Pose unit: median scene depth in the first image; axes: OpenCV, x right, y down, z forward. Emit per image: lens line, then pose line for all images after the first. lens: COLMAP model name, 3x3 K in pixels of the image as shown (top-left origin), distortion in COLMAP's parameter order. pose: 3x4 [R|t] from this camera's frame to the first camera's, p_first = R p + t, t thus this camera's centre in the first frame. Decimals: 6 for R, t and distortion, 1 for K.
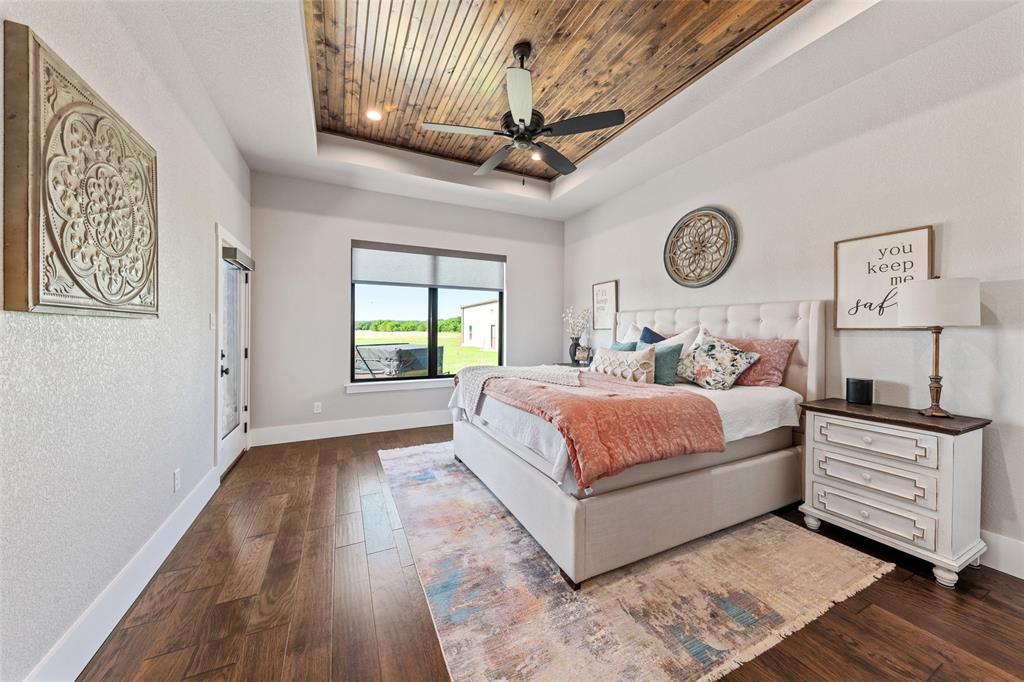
lens RADIAL K [[358.8, 0, 509.6], [0, 358.8, 337.0], [0, 0, 1]] dist [-0.002443, -0.000070]
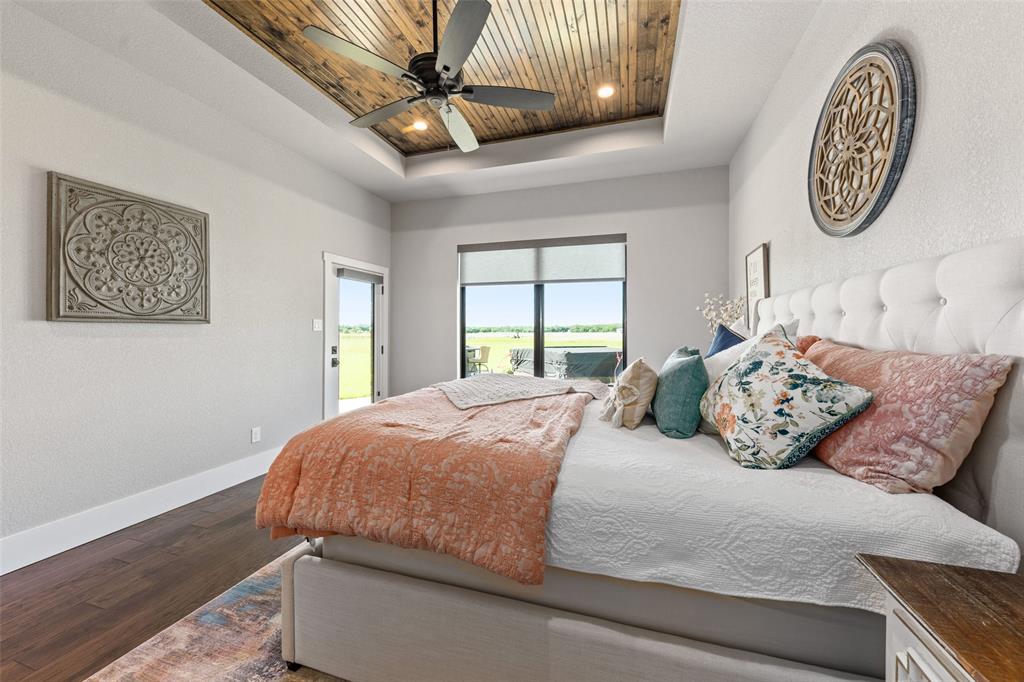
lens RADIAL K [[383.1, 0, 508.6], [0, 383.1, 334.2], [0, 0, 1]] dist [-0.000232, -0.000329]
pose [[0.727307, 0.001604, -0.686311, 0.674245], [-0.011357, 0.999888, -0.009699, -0.003878], [0.686219, 0.014848, 0.727244, 0.444473]]
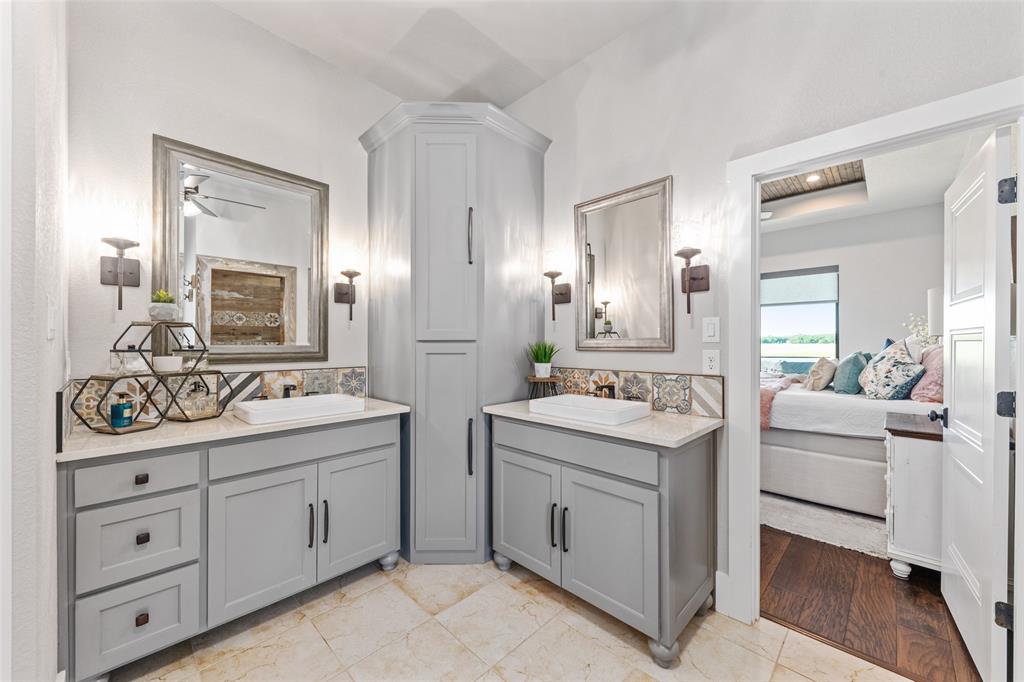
lens RADIAL K [[387.6, 0, 509.3], [0, 387.6, 347.4], [0, 0, 1]] dist [0.000746, -0.000067]
pose [[0.340569, 0.006534, -0.940197, 1.230931], [-0.015795, 0.999875, 0.001227, 0.012140], [0.940087, 0.014432, 0.340629, -0.334673]]
